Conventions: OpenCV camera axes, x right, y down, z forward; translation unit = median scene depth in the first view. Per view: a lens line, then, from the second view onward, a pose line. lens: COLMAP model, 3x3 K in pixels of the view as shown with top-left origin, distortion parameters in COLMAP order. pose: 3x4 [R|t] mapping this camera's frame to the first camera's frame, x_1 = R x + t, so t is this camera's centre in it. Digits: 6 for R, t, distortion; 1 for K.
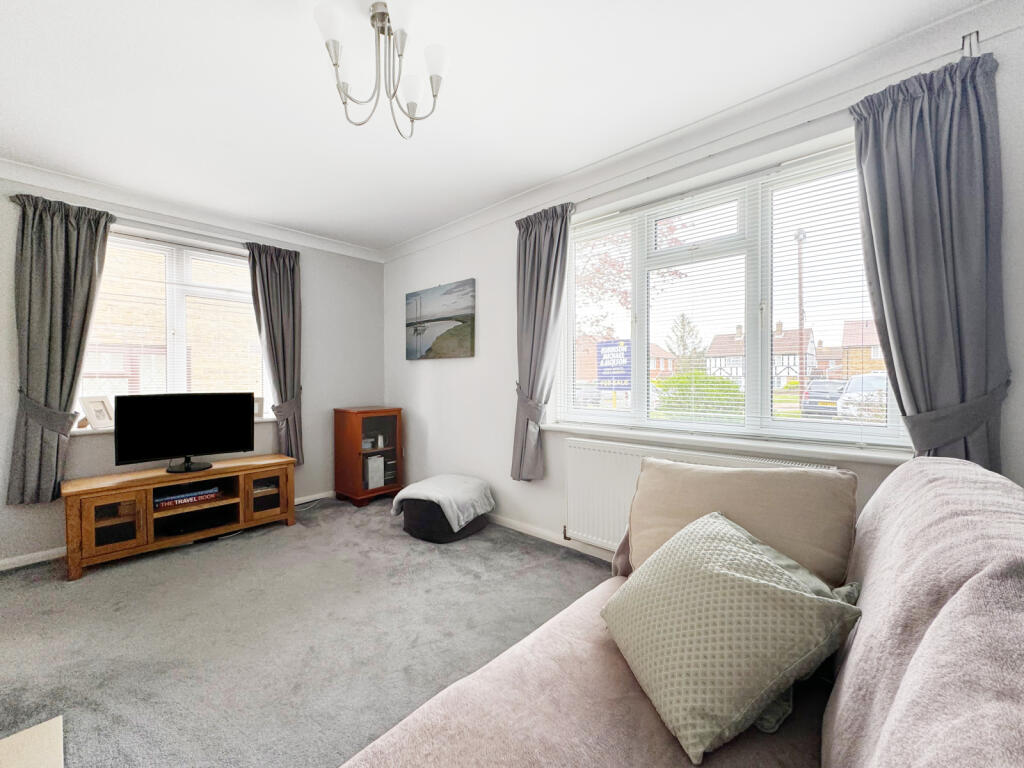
lens RADIAL K [[412.8, 0, 515.1], [0, 412.8, 400.1], [0, 0, 1]] dist [-0.004076, 0.000497]
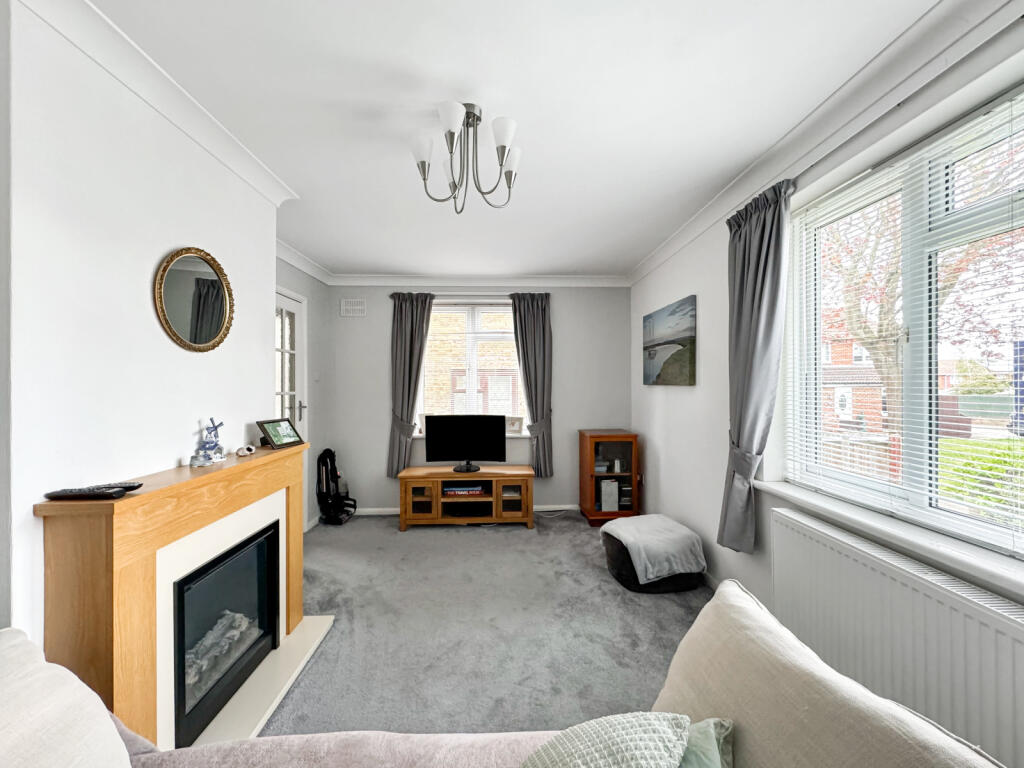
lens RADIAL K [[412.8, 0, 508.2], [0, 412.8, 401.0], [0, 0, 1]] dist [-0.004076, 0.000497]
pose [[0.694929, 0.029030, -0.718492, 0.273063], [-0.036042, 0.999335, 0.005517, -0.070825], [0.718175, 0.022062, 0.695513, 0.143143]]
